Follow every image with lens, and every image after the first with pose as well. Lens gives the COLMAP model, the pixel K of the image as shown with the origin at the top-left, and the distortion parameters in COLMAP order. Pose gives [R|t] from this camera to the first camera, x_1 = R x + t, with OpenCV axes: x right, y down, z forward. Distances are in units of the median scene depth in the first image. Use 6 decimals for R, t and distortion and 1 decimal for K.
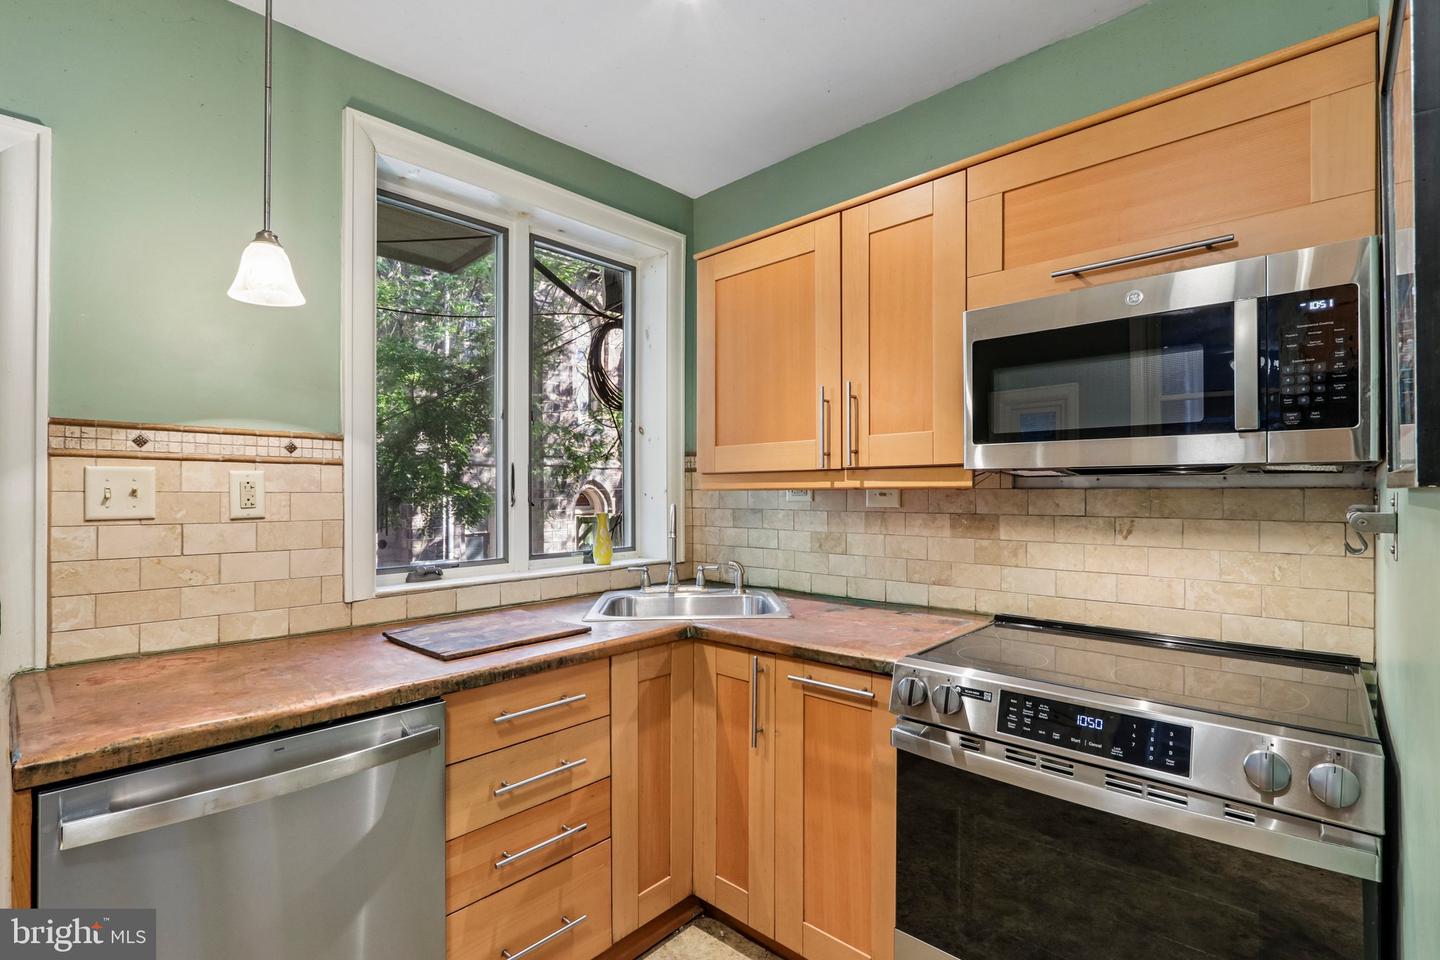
lens RADIAL K [[669.0, 0, 719.0], [0, 669.0, 485.2], [0, 0, 1]] dist [-0.010744, 0.000393]
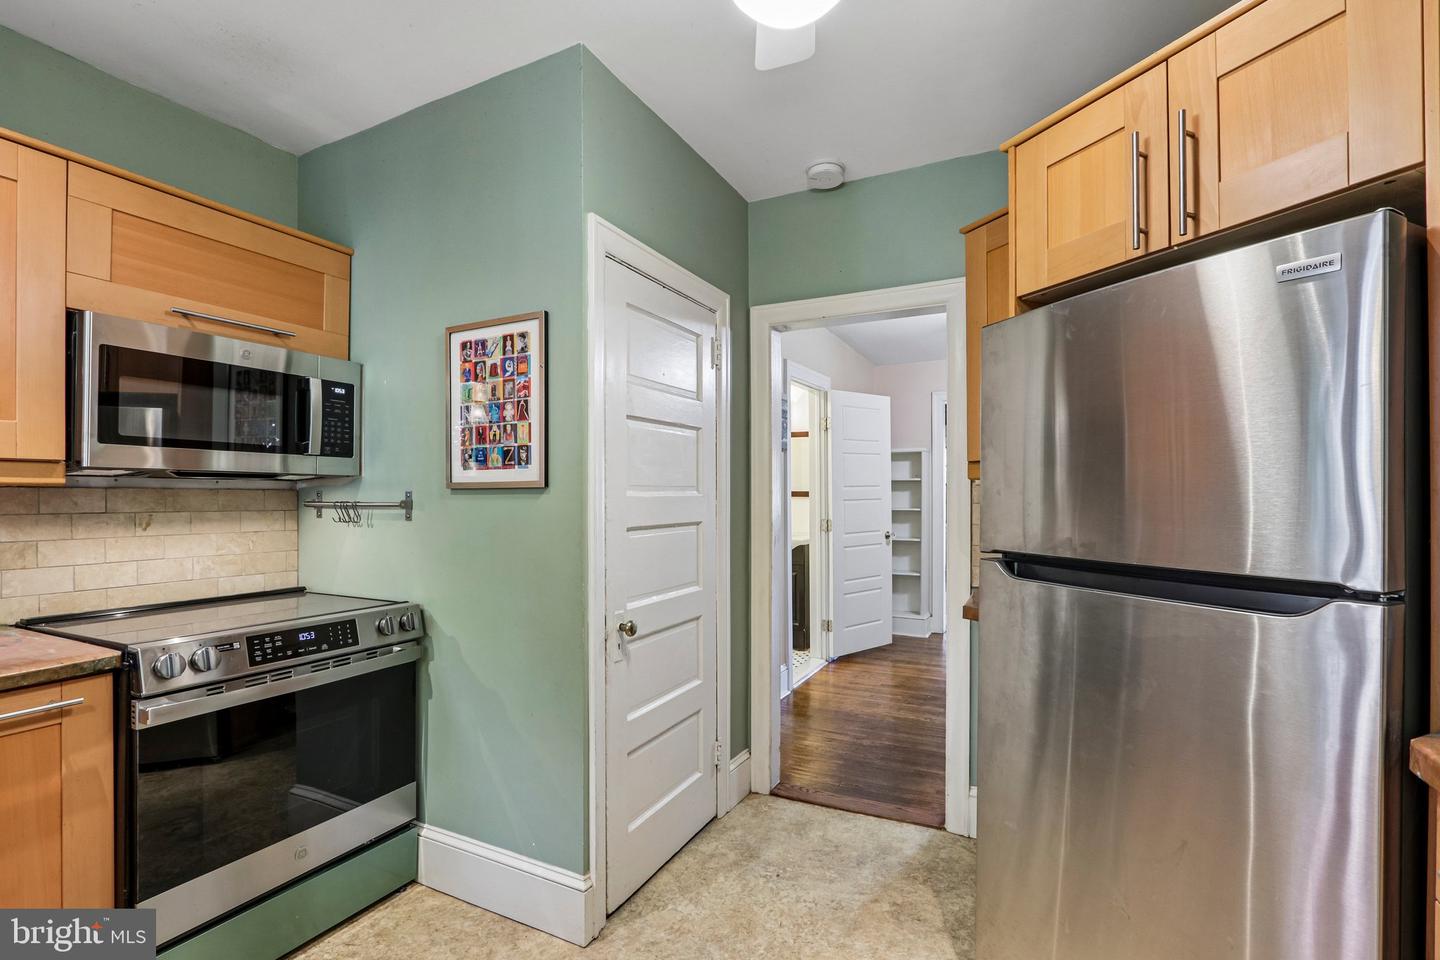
lens RADIAL K [[669.0, 0, 717.4], [0, 669.0, 491.4], [0, 0, 1]] dist [-0.010744, 0.000393]
pose [[-0.277086, 0.012937, 0.960758, -0.897875], [-0.004581, 0.999880, -0.014785, 0.025571], [-0.960834, -0.008498, -0.276994, 0.374864]]
